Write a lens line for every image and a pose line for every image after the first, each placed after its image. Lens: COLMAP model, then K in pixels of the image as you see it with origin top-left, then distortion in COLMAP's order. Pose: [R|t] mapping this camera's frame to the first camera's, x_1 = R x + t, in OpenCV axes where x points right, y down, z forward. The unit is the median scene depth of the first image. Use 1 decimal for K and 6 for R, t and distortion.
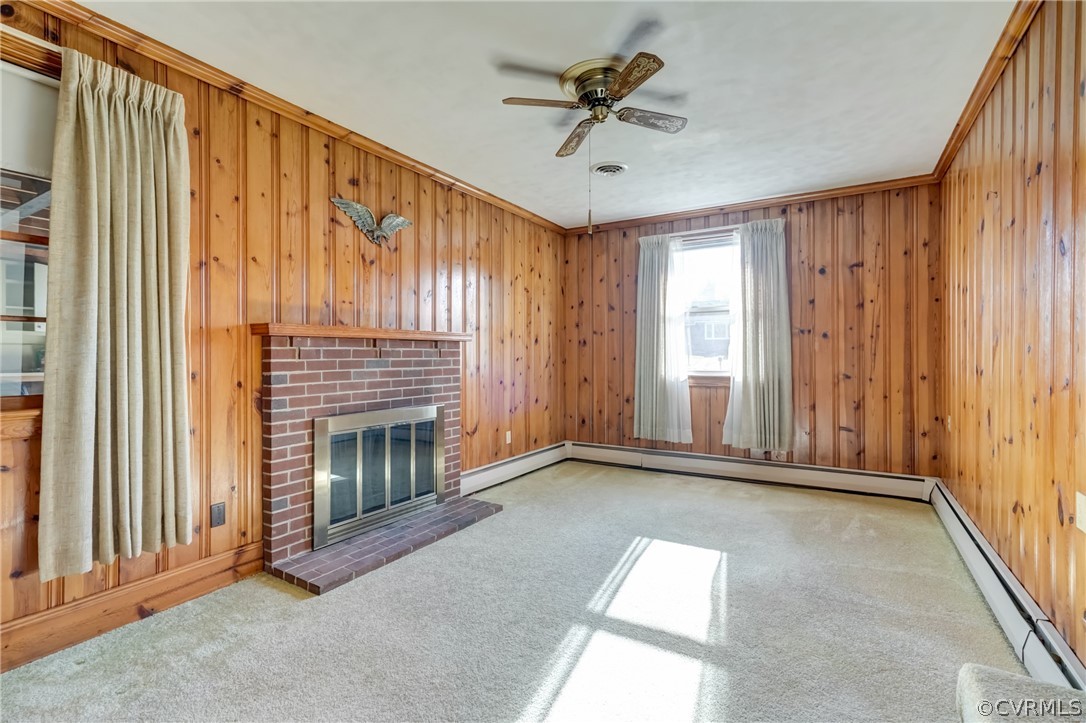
lens RADIAL K [[501.6, 0, 538.4], [0, 501.6, 358.8], [0, 0, 1]] dist [-0.000972, 0.010111]
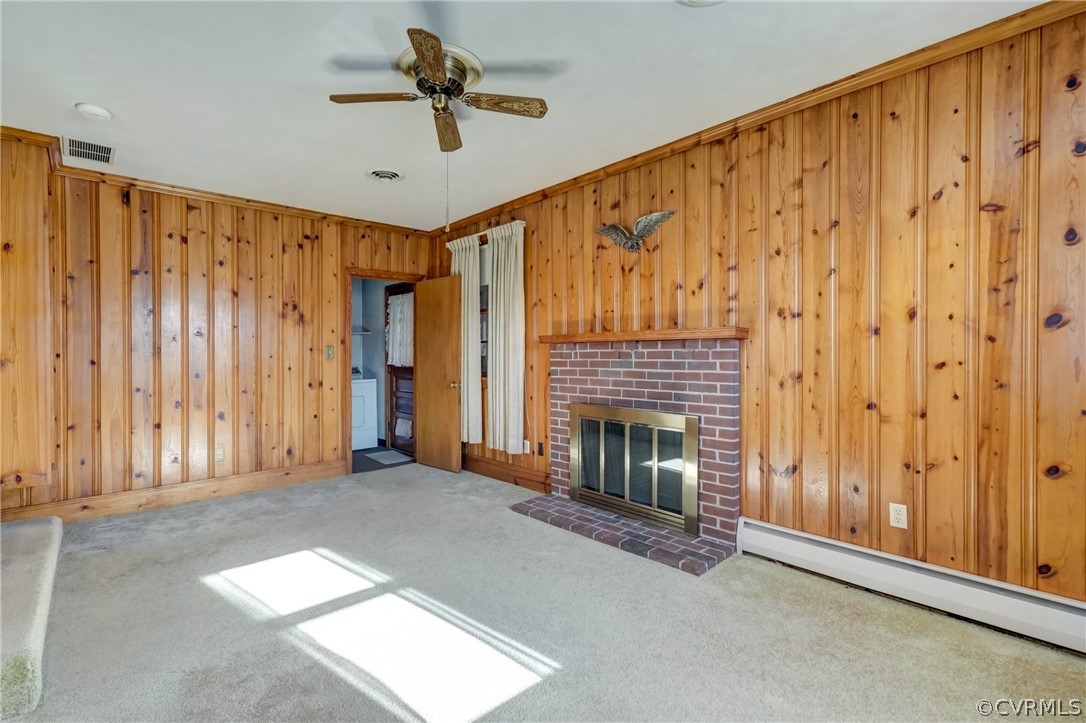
lens RADIAL K [[493.6, 0, 540.7], [0, 493.6, 356.0], [0, 0, 1]] dist [0.001452, 0.010983]
pose [[-0.270967, 0.007725, -0.962558, 0.757348], [-0.000443, 0.999967, 0.008150, -0.016516], [0.962588, 0.002635, -0.270955, 1.120899]]
